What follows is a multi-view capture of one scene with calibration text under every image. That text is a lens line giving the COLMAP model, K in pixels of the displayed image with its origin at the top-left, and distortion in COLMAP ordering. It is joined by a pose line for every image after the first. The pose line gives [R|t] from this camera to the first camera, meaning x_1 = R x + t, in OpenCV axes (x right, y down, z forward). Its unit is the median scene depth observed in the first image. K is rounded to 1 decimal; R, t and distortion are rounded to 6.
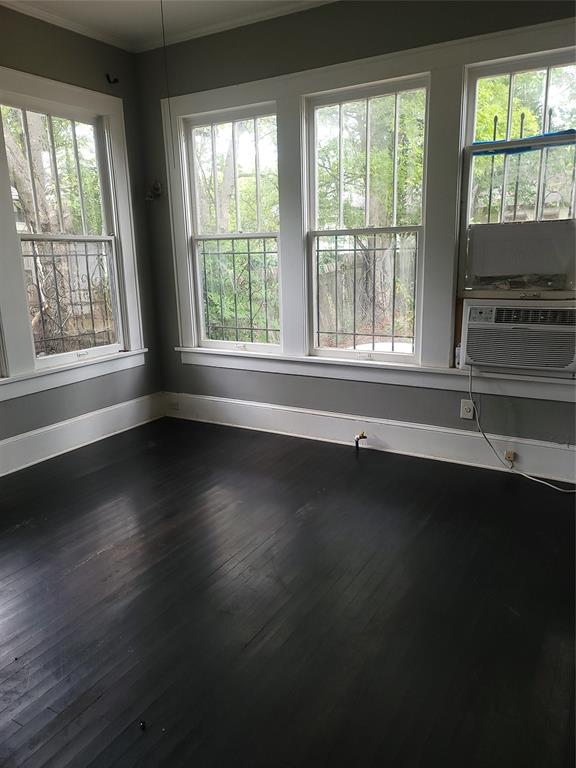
lens RADIAL K [[557.9, 0, 287.9], [0, 557.9, 381.3], [0, 0, 1]] dist [0.050766, 0.002640]
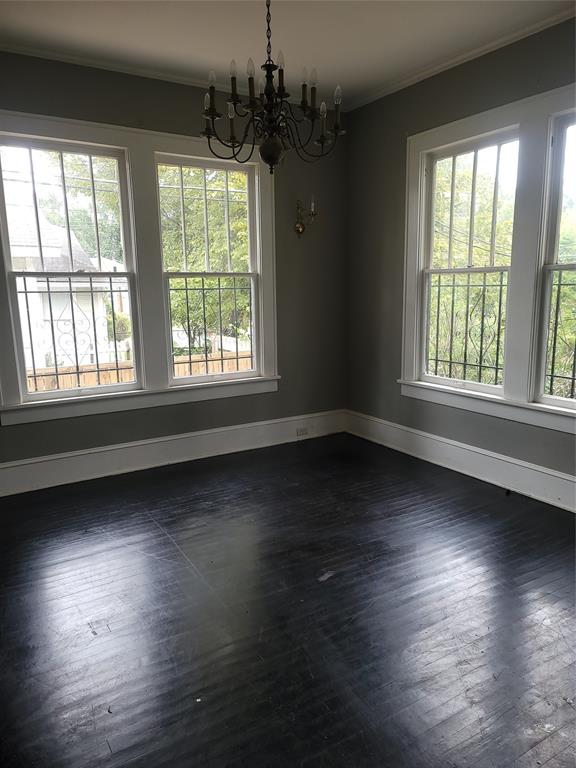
lens RADIAL K [[555.8, 0, 291.2], [0, 555.8, 387.1], [0, 0, 1]] dist [0.103068, -0.107985]
pose [[0.879744, 0.096257, -0.465602, 0.113082], [-0.116537, 0.993075, -0.014888, -0.010664], [0.460944, 0.067357, 0.884869, 0.031515]]
